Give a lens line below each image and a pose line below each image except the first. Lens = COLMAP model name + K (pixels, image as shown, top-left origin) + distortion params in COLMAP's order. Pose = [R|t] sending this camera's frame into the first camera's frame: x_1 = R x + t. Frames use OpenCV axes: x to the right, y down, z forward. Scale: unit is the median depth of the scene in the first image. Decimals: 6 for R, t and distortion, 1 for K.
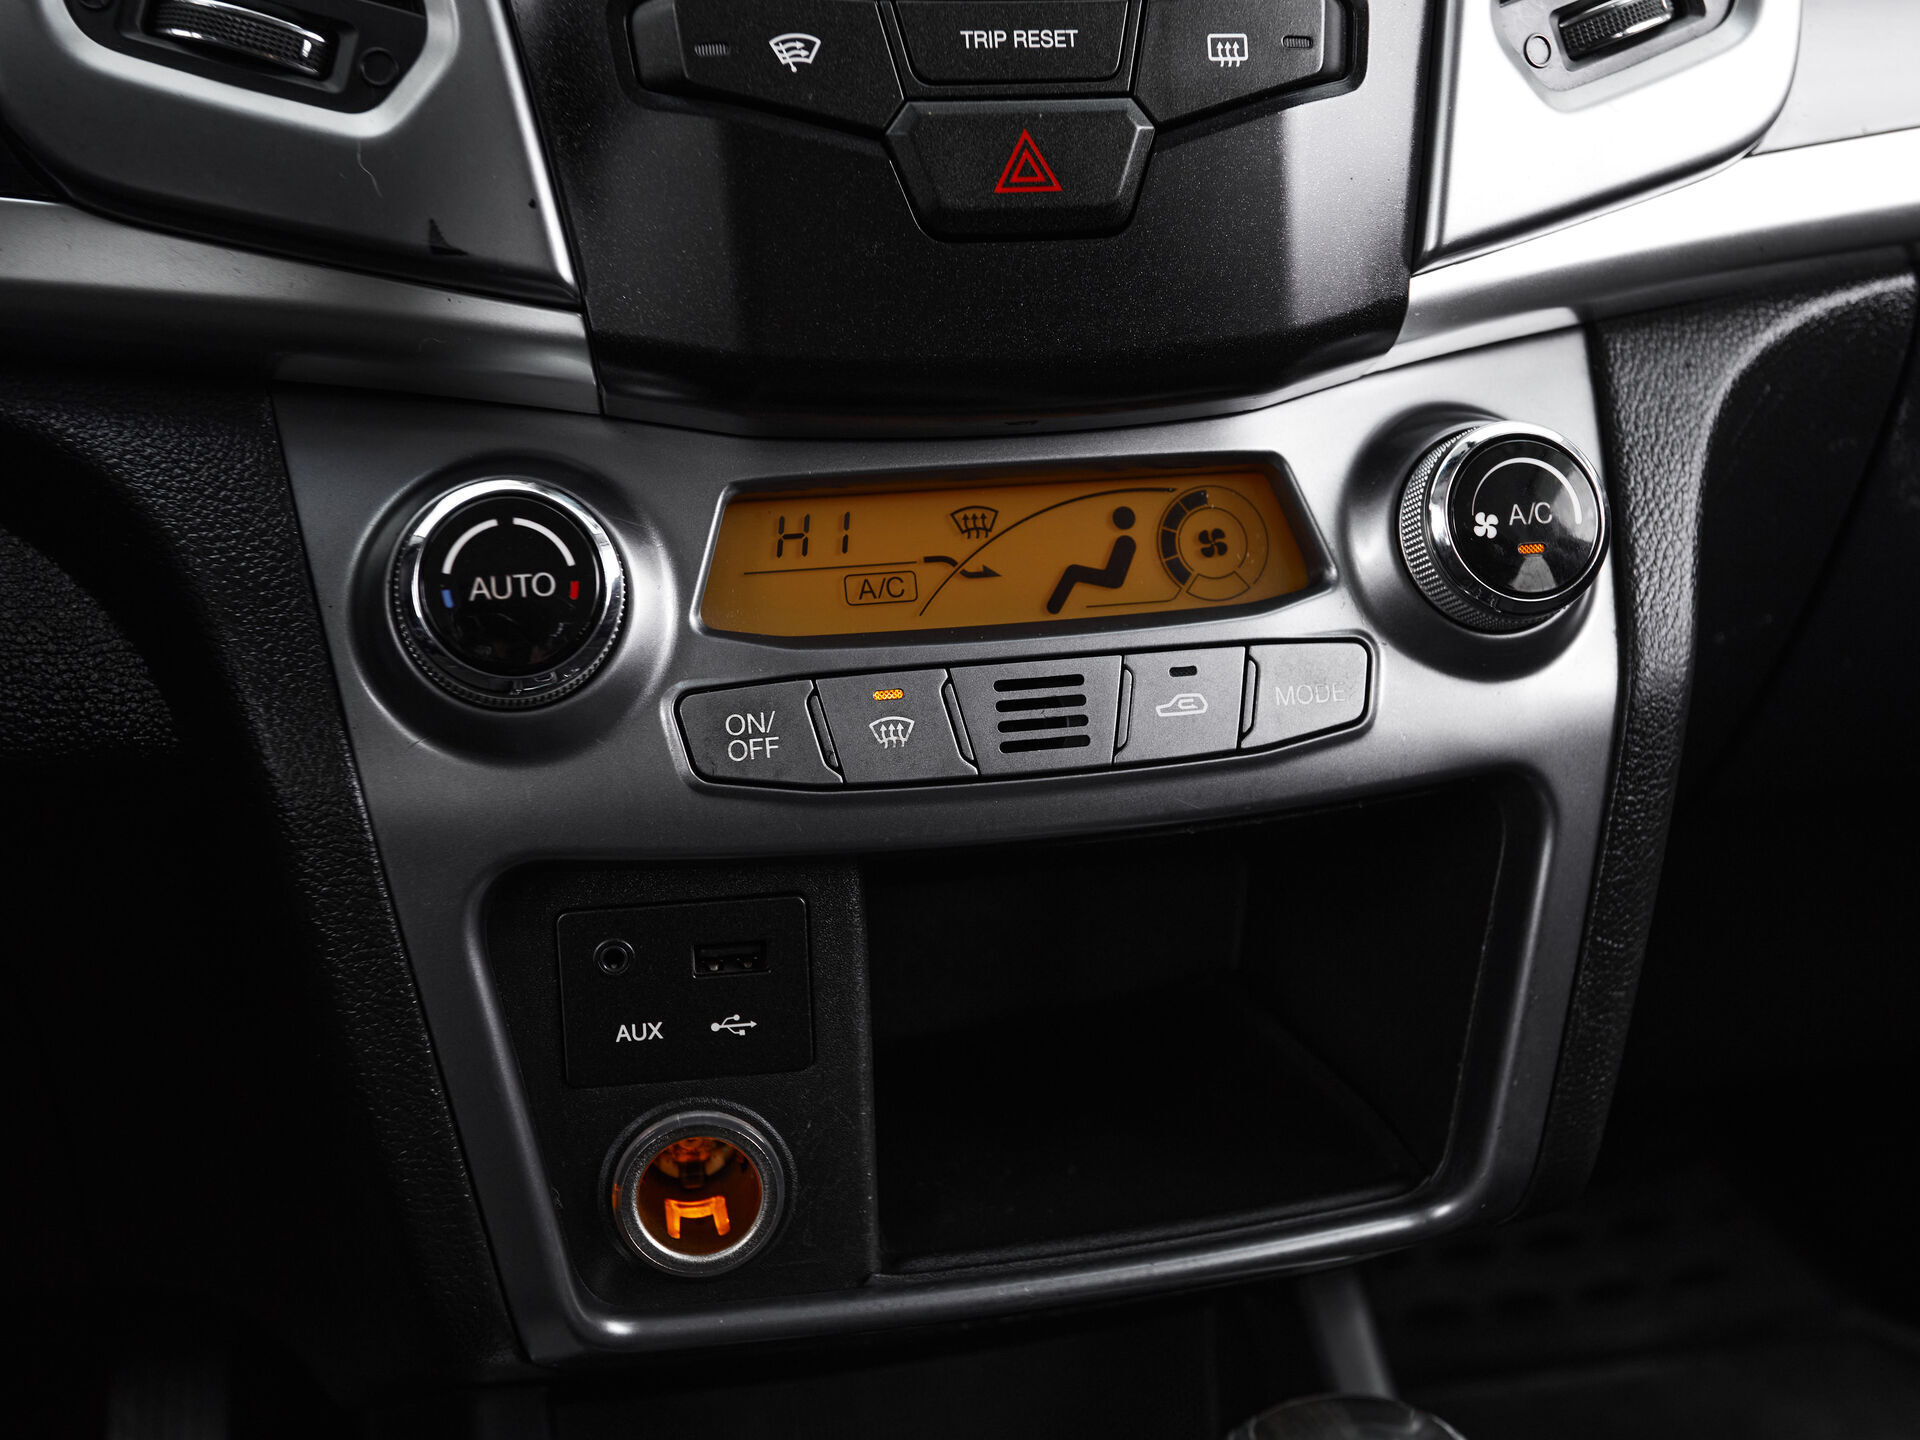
lens RADIAL K [[2346.3, 0, 965.1], [0, 2346.3, 720.7], [0, 0, 1]] dist [0.030162, 0.000000]
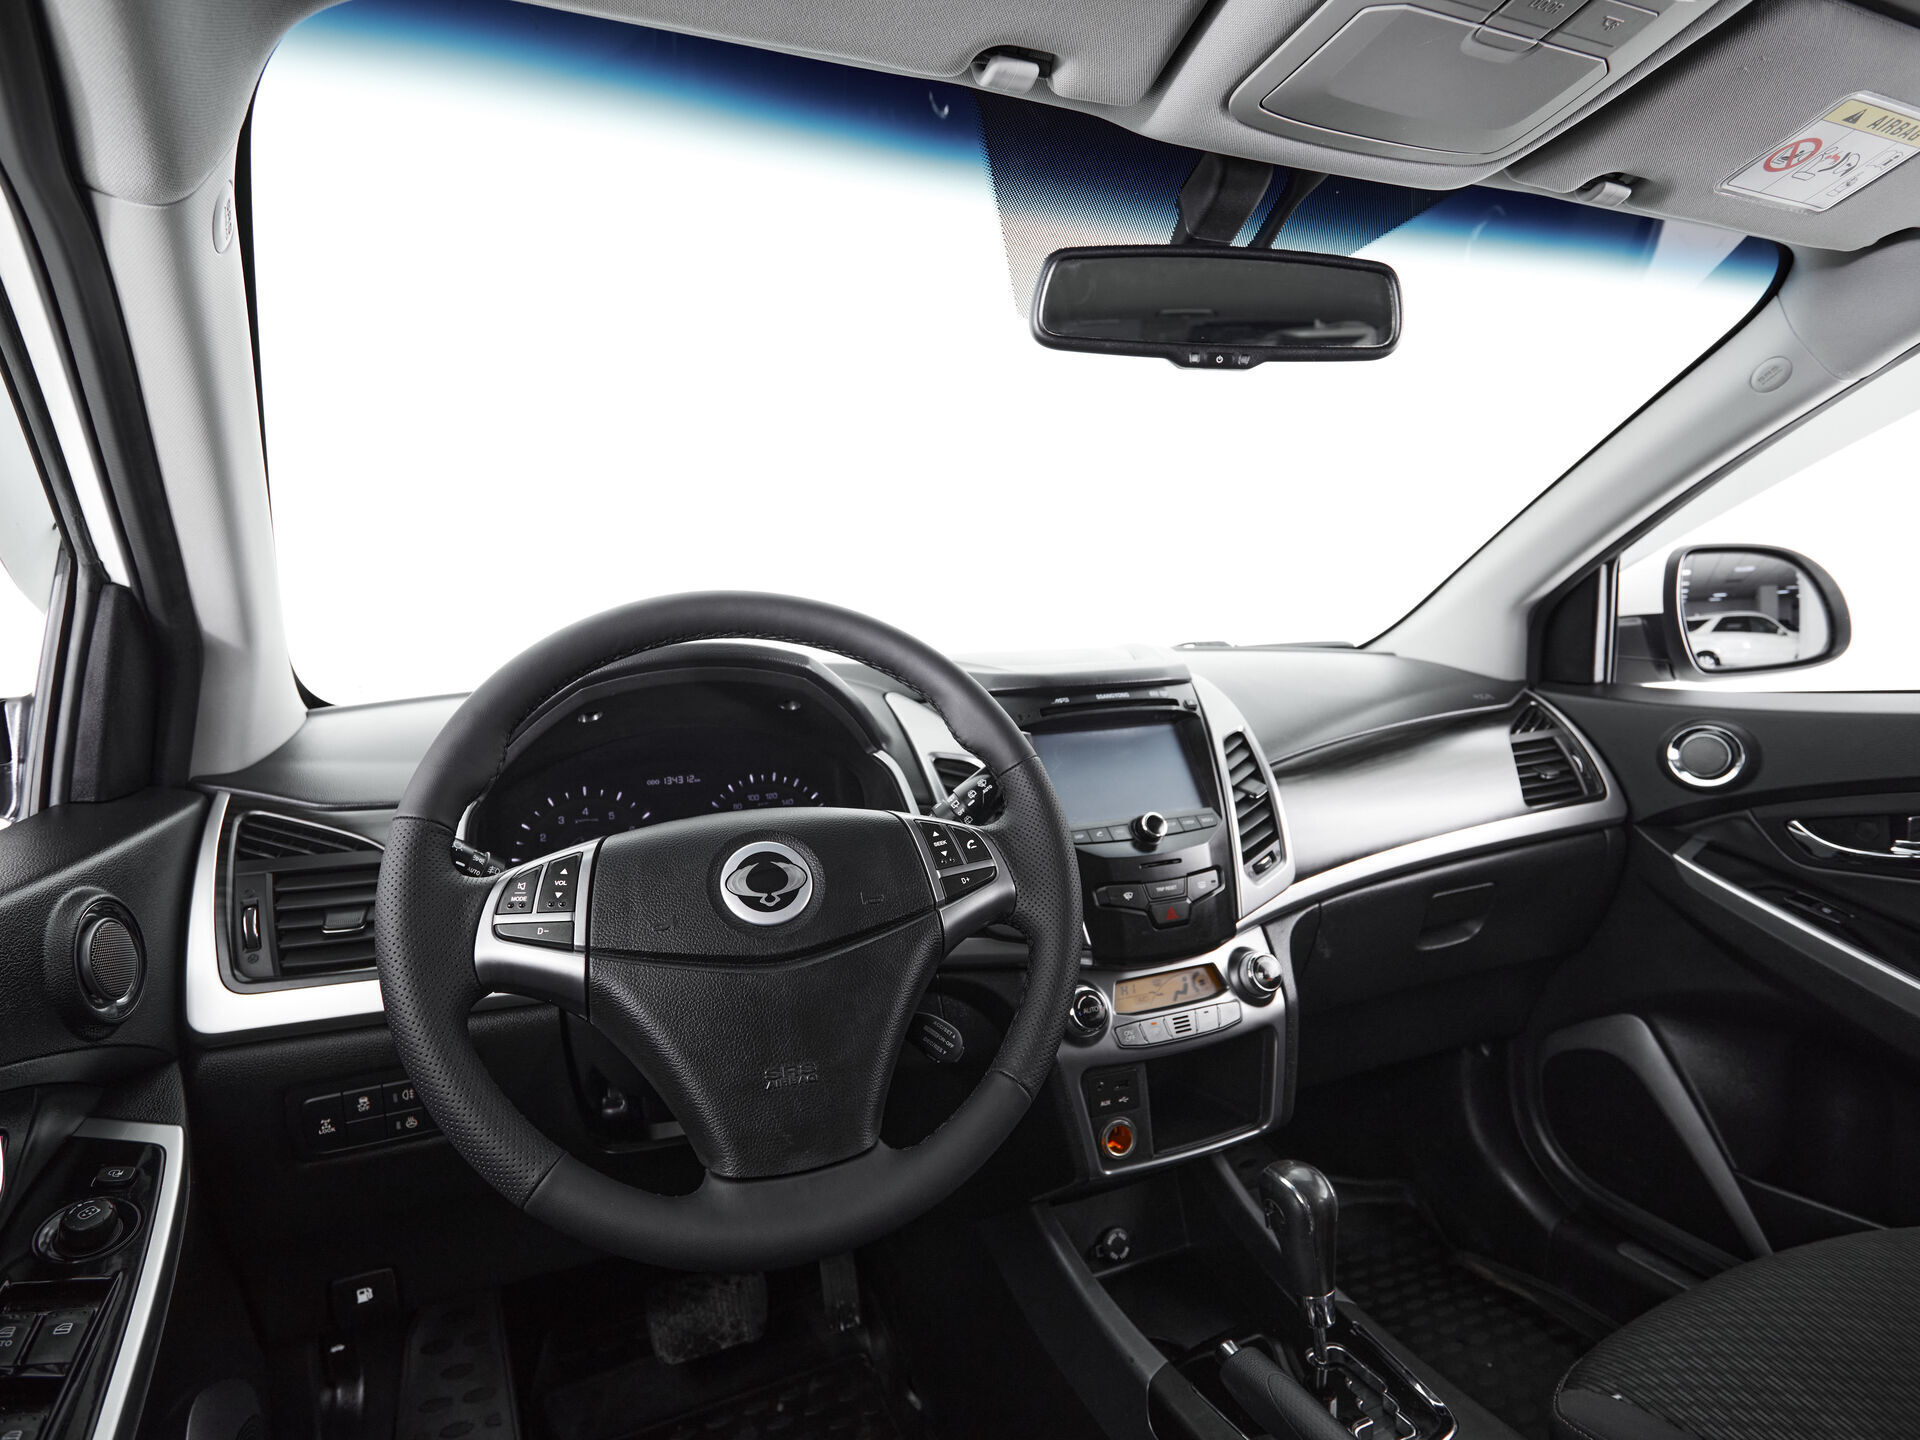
lens RADIAL K [[1021.0, 0, 944.2], [0, 1021.0, 717.0], [0, 0, 1]] dist [-0.003989, -0.002492]
pose [[0.987551, -0.050370, 0.149015, -0.719646], [0.085427, 0.967203, -0.239208, -0.151696], [-0.132079, 0.248960, 0.959466, -1.089485]]
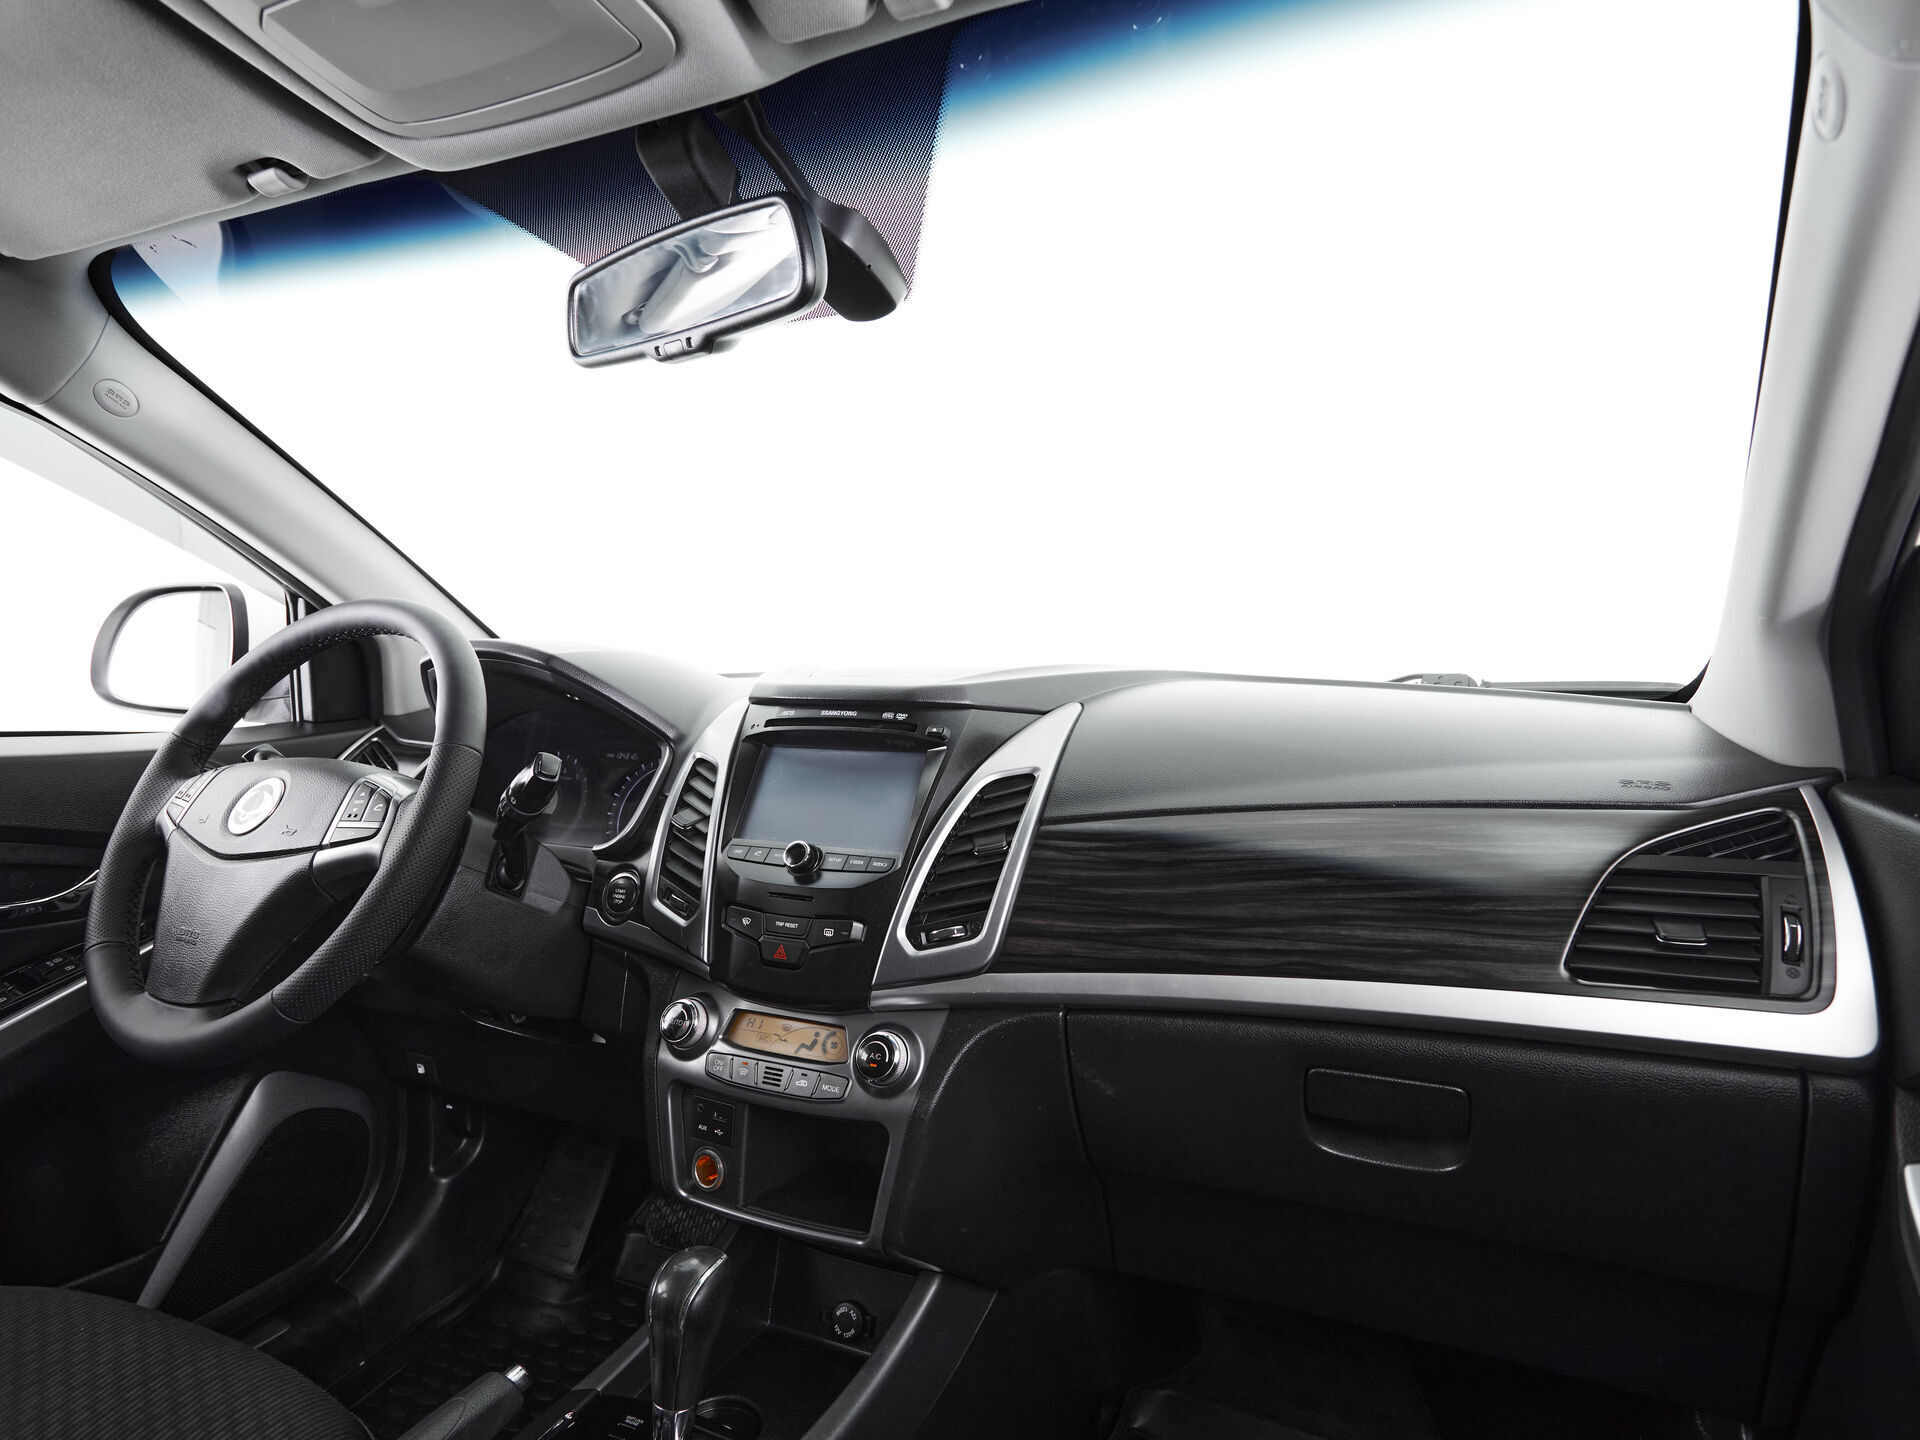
lens RADIAL K [[1021.0, 0, 960.2], [0, 1021.0, 720.5], [0, 0, 1]] dist [-0.003989, -0.002492]
pose [[0.788847, 0.033688, -0.613665, 1.424559], [-0.204108, 0.956185, -0.209883, -0.303546], [0.579707, 0.290820, 0.761160, -0.425565]]
